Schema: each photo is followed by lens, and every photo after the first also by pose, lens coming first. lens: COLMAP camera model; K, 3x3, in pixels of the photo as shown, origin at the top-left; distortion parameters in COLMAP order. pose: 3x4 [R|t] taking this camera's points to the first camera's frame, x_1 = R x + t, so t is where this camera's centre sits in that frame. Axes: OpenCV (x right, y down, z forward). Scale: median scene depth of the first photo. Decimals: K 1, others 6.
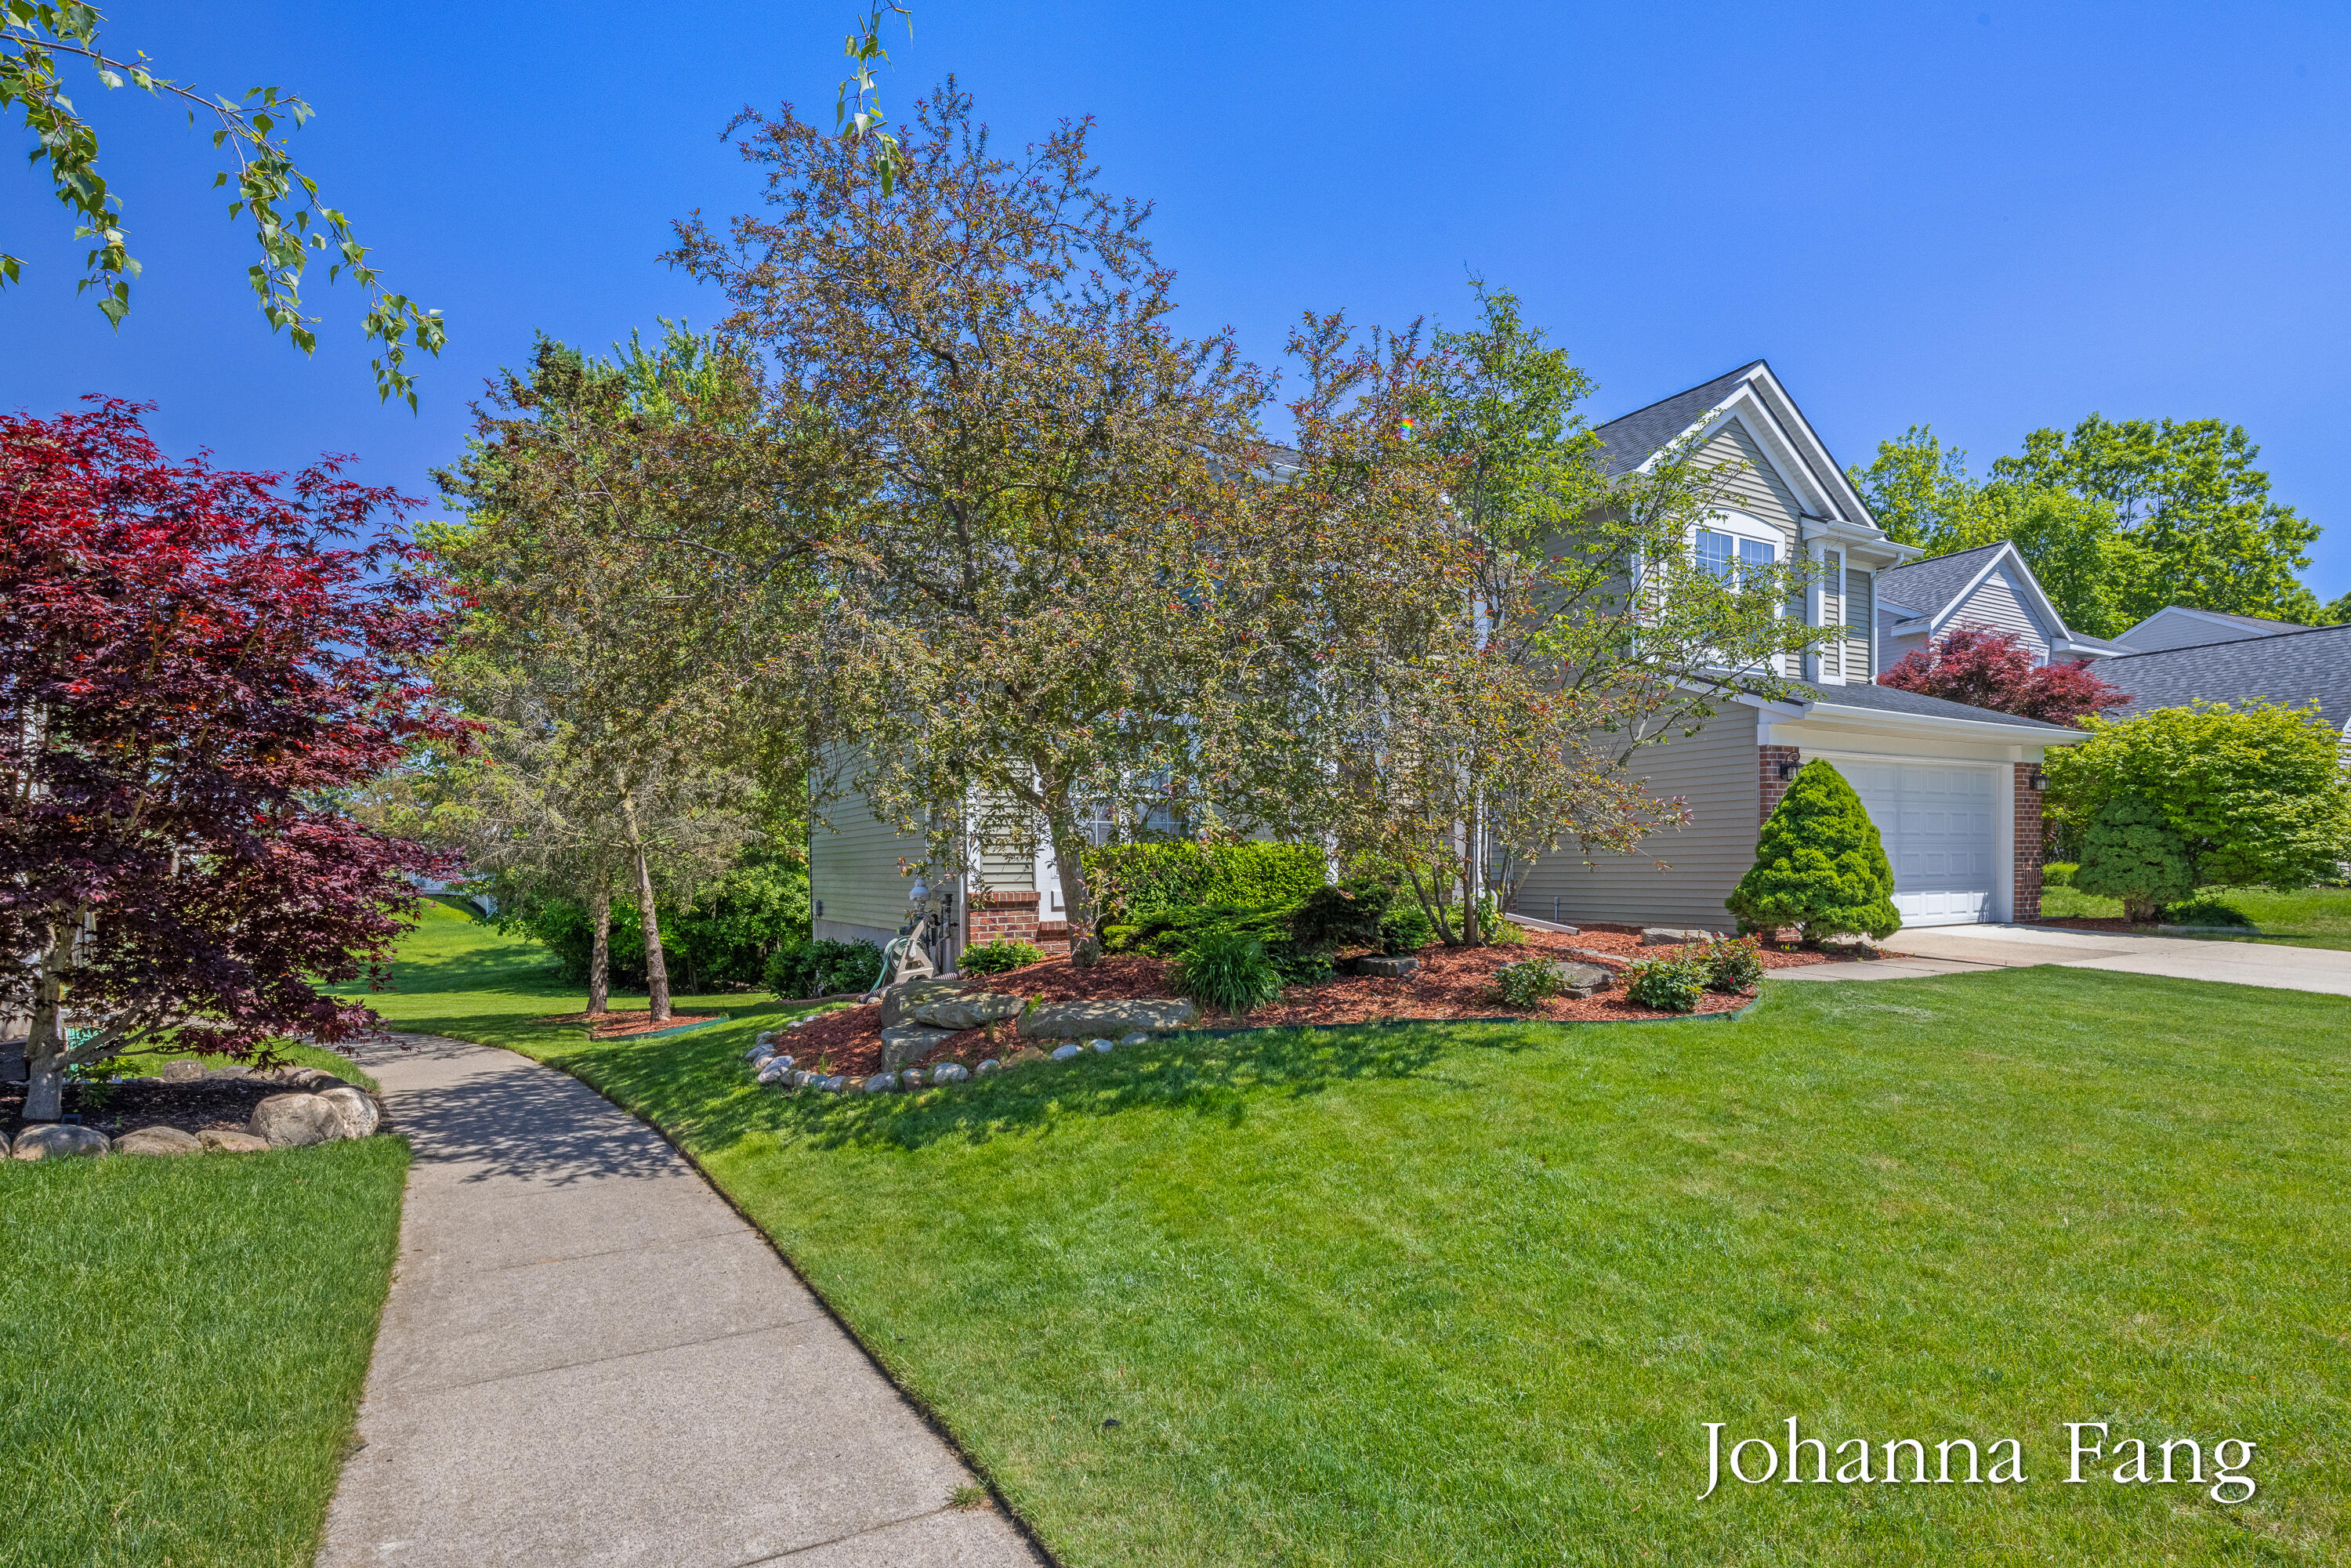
lens RADIAL K [[1171.4, 0, 1192.4], [0, 1171.4, 919.6], [0, 0, 1]] dist [0.001987, -0.002480]
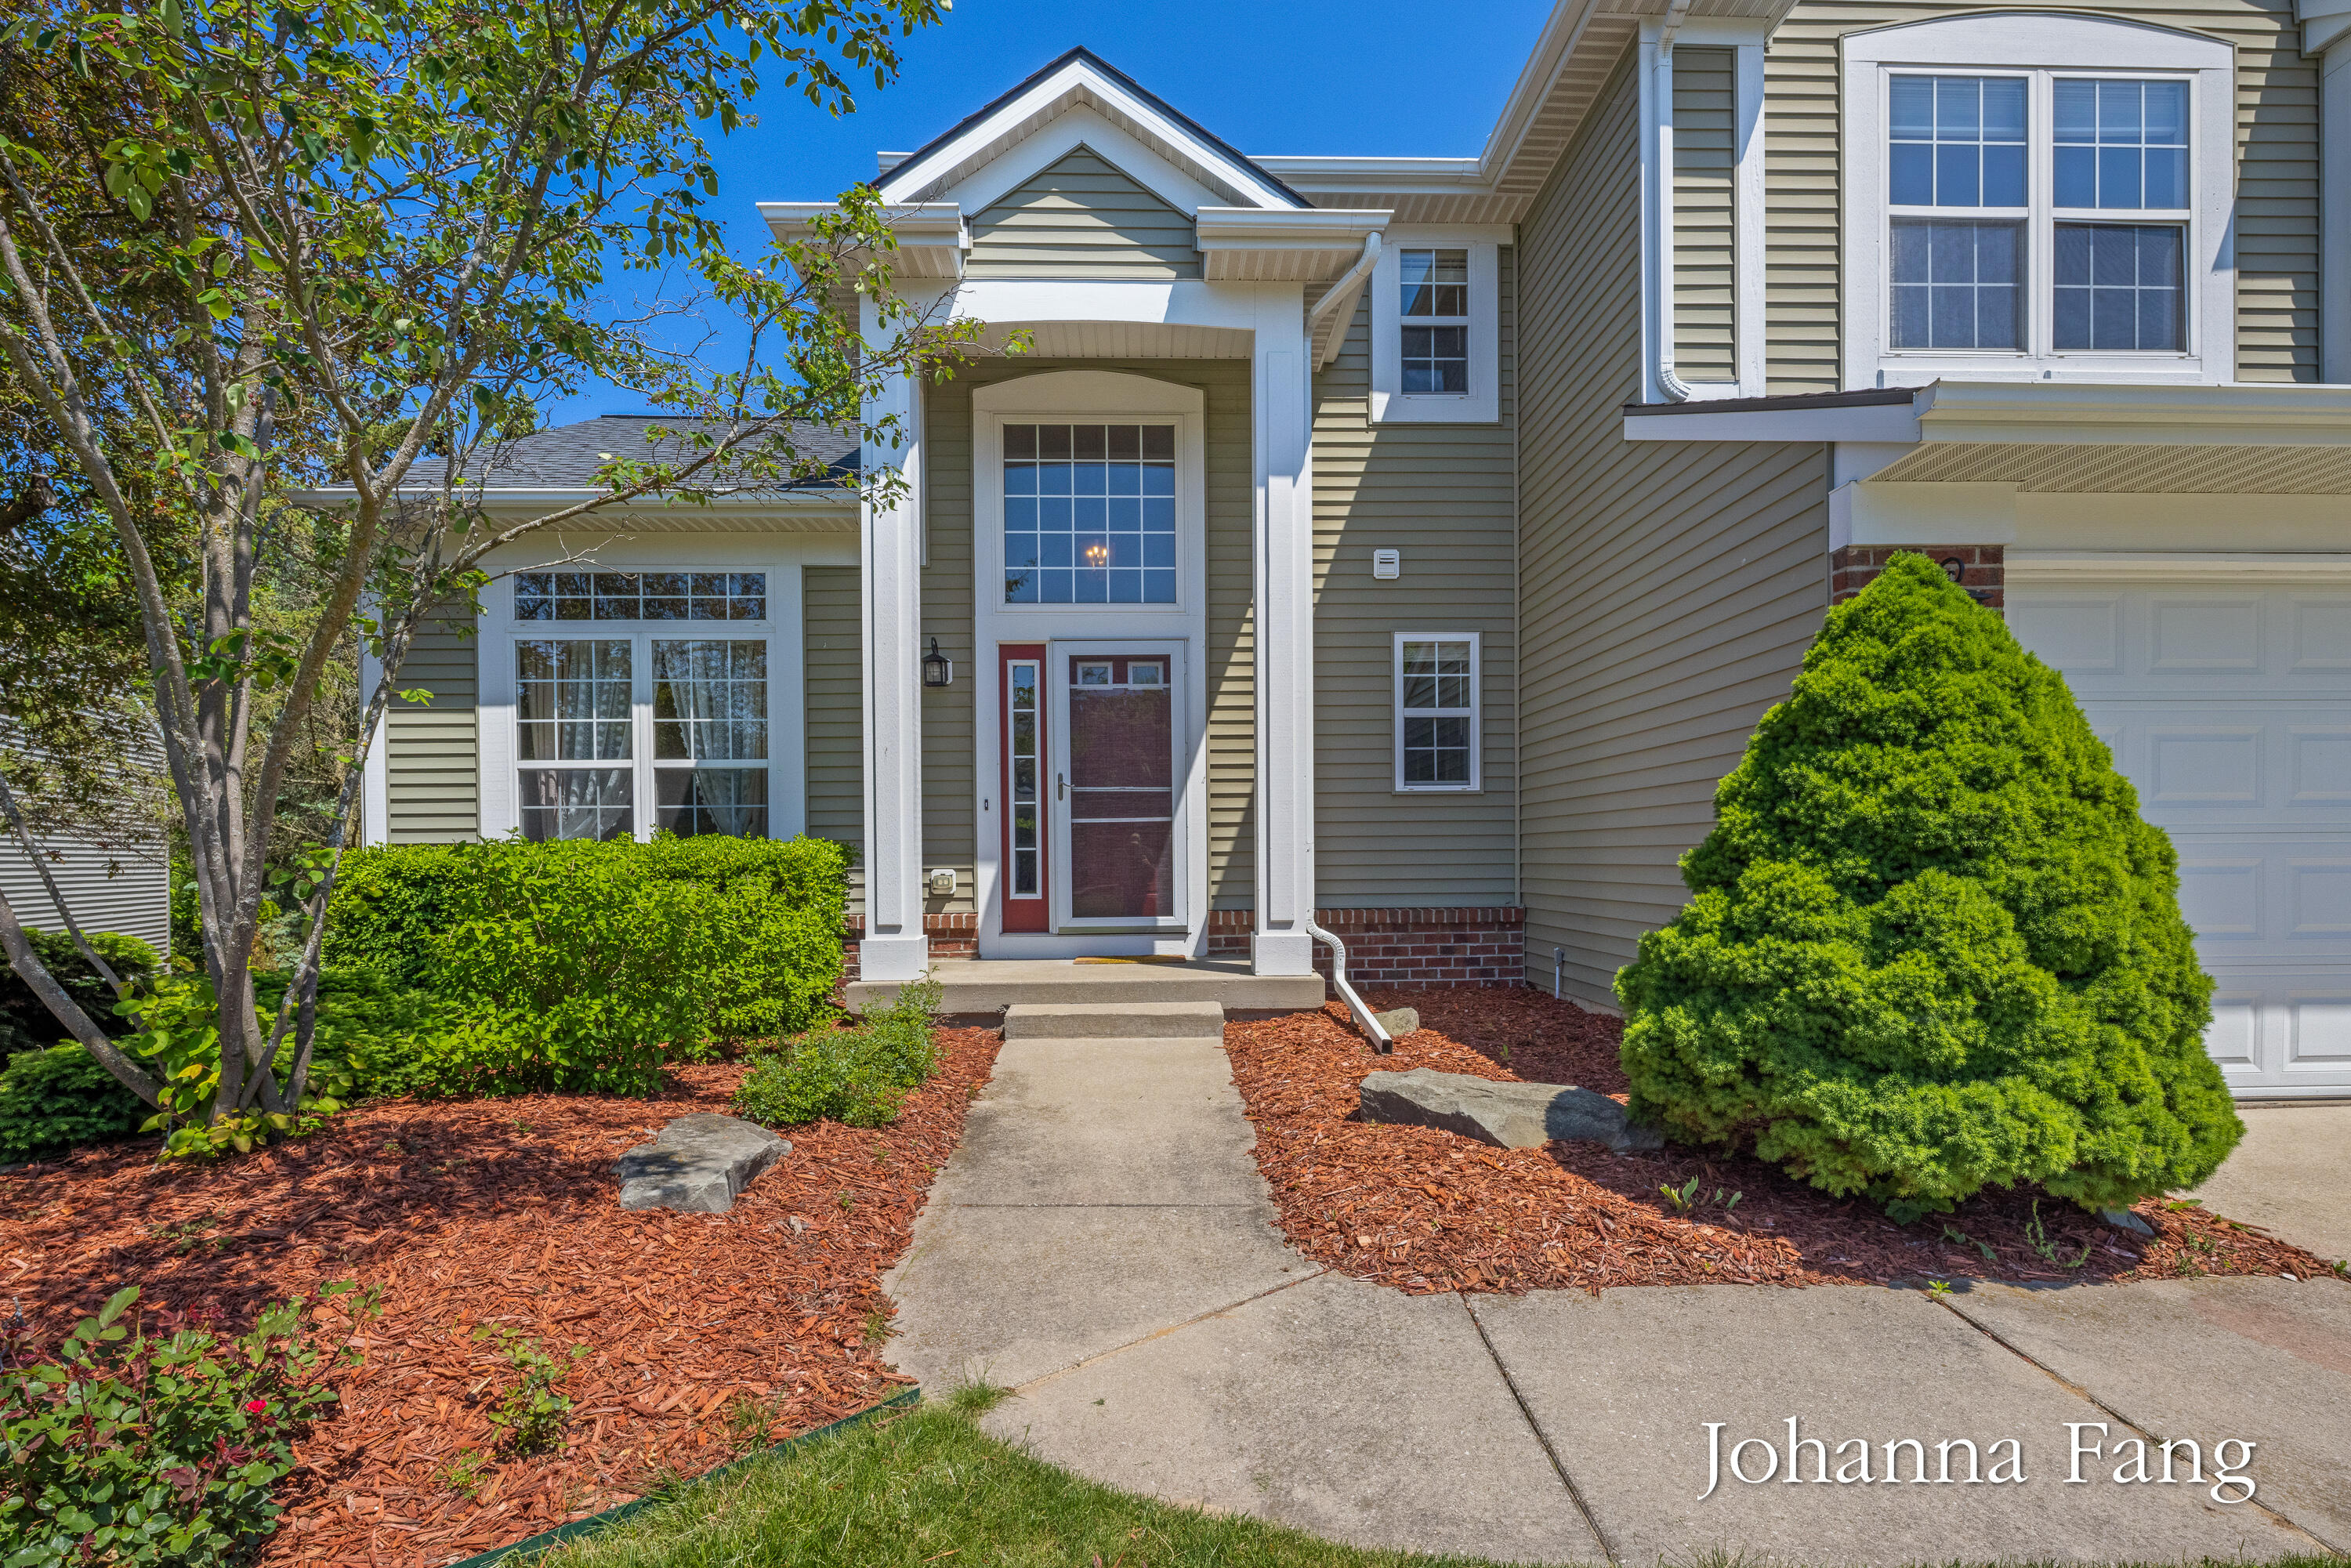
lens RADIAL K [[1171.4, 0, 1179.1], [0, 1171.4, 882.7], [0, 0, 1]] dist [0.001987, -0.002480]
pose [[0.877628, 0.015017, -0.479106, 0.421785], [-0.023685, 0.999647, -0.012055, -0.038078], [0.478756, 0.021928, 0.877674, 0.534512]]
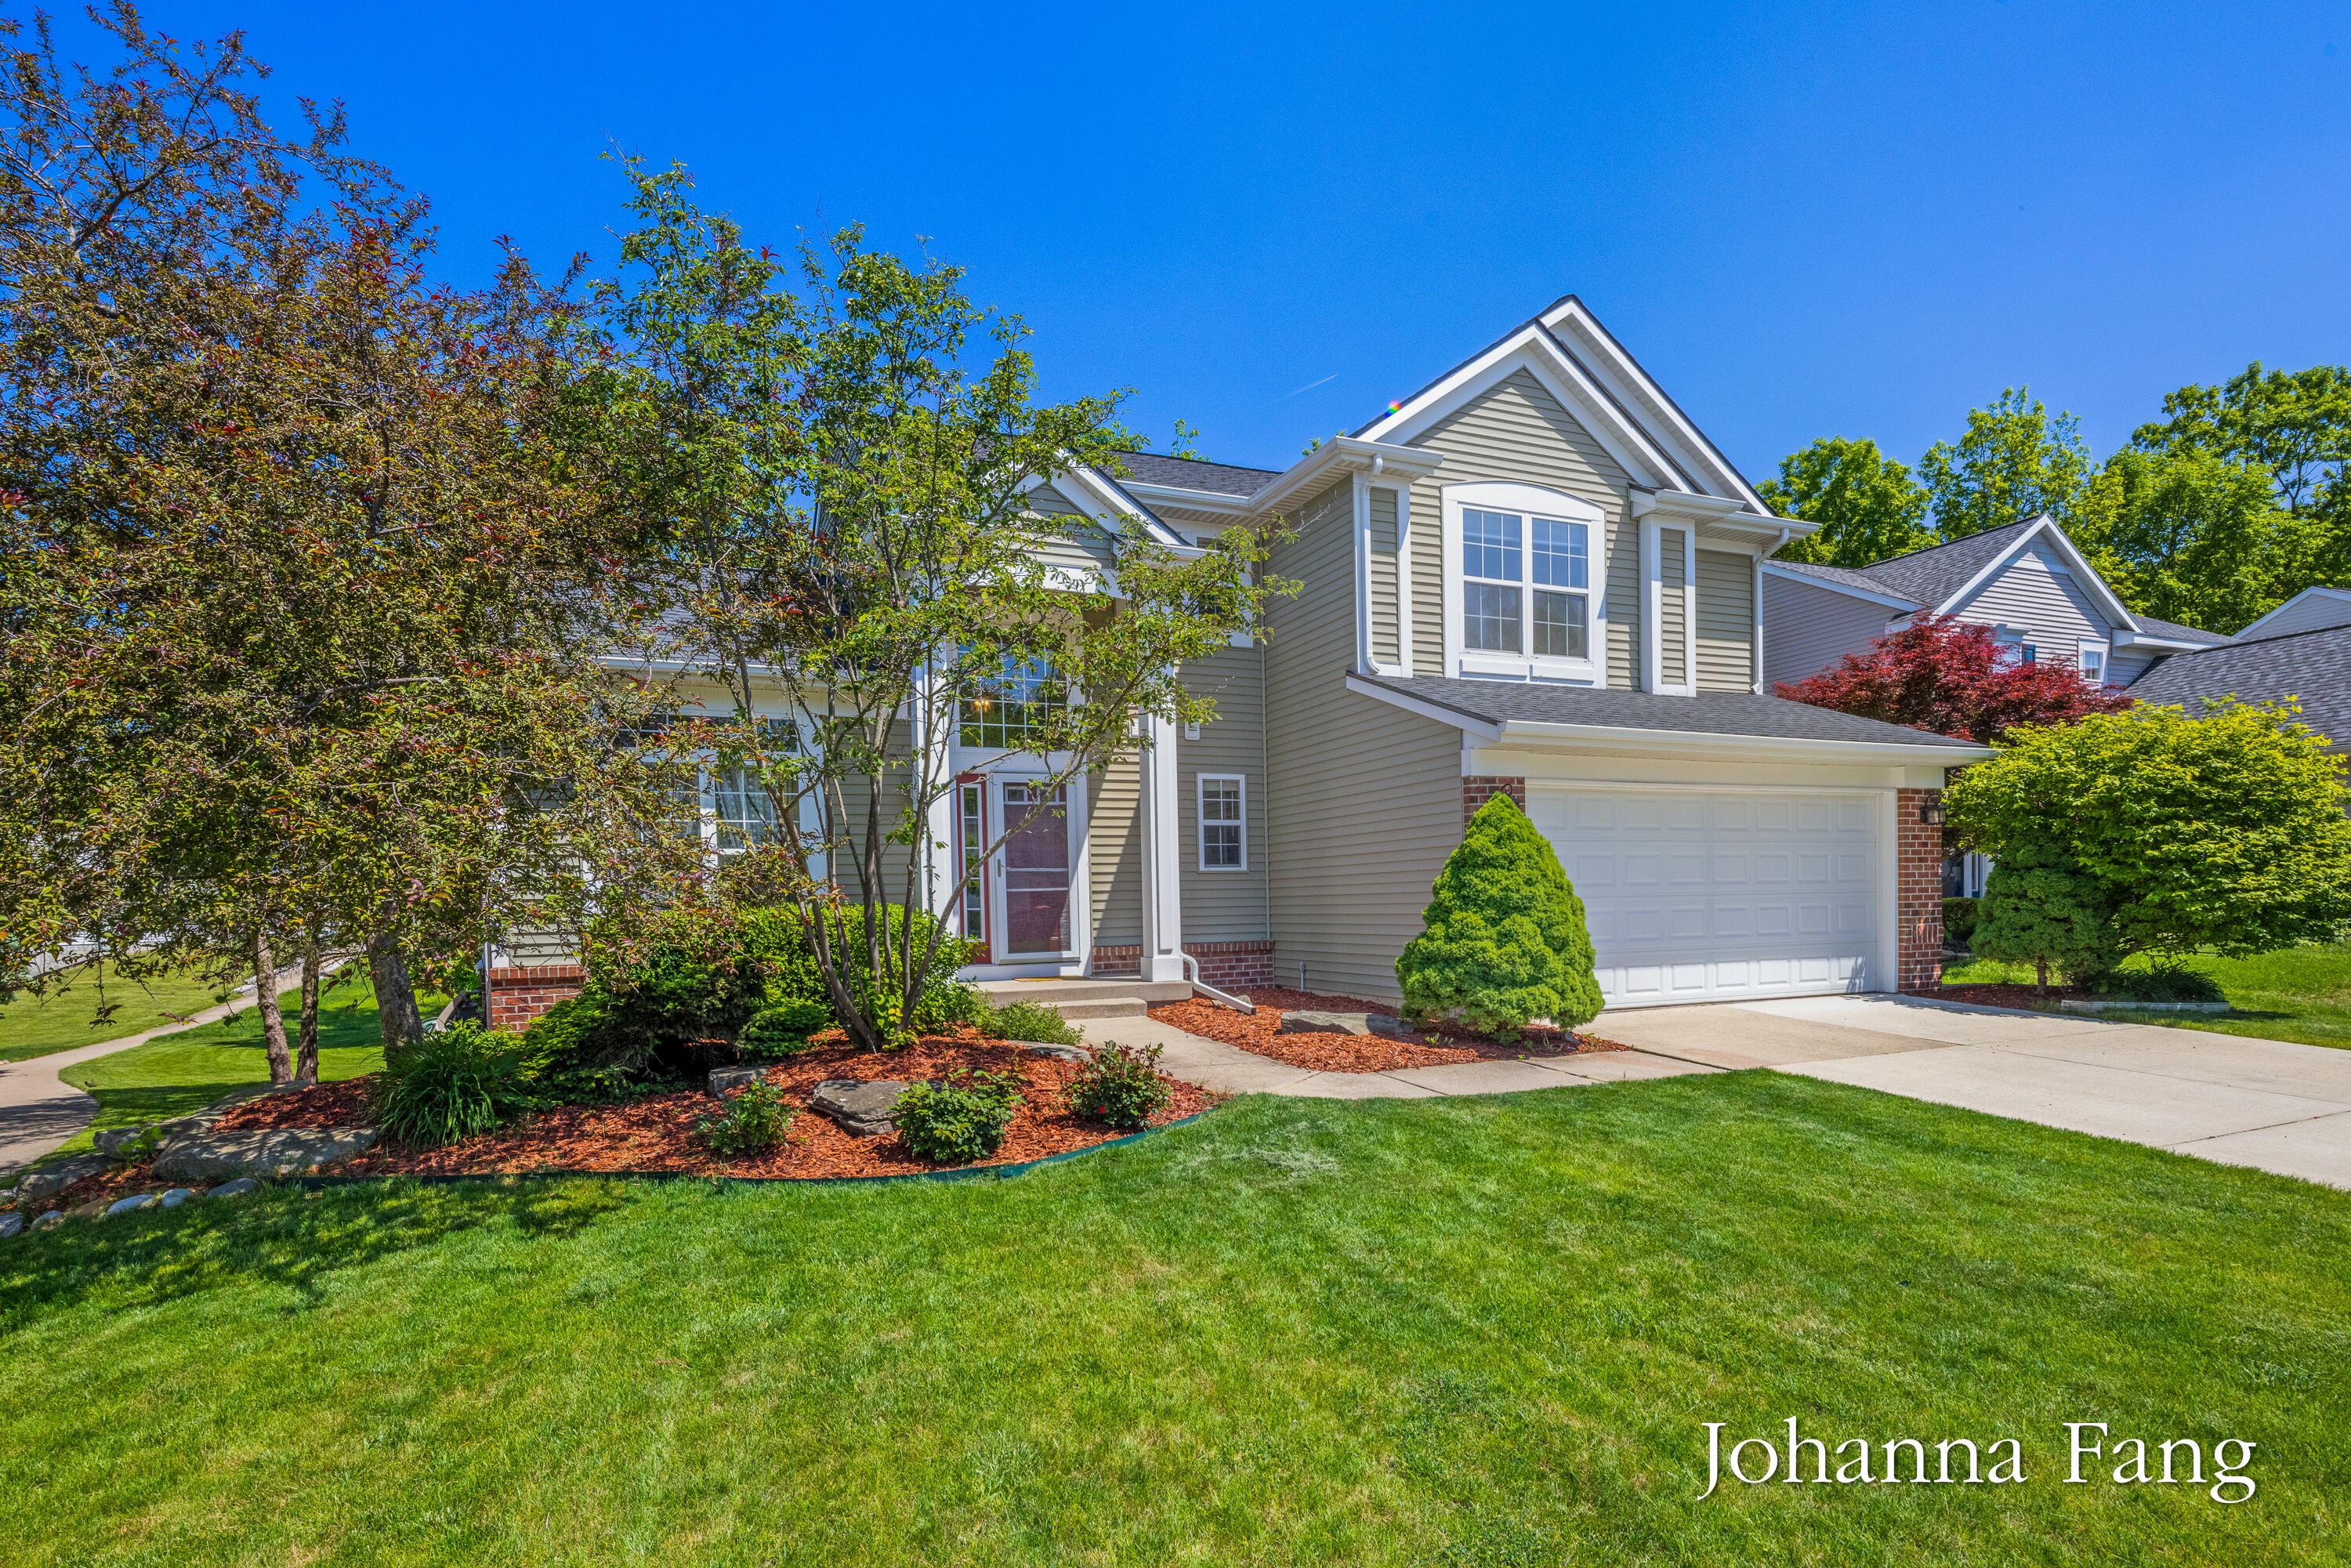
lens RADIAL K [[1199.8, 0, 1183.1], [0, 1199.8, 954.1], [0, 0, 1]] dist [0.003792, -0.002319]
pose [[0.992610, -0.002397, -0.121321, 0.345747], [0.002254, 0.999997, -0.001316, -0.025336], [0.121324, 0.001033, 0.992612, 0.156721]]
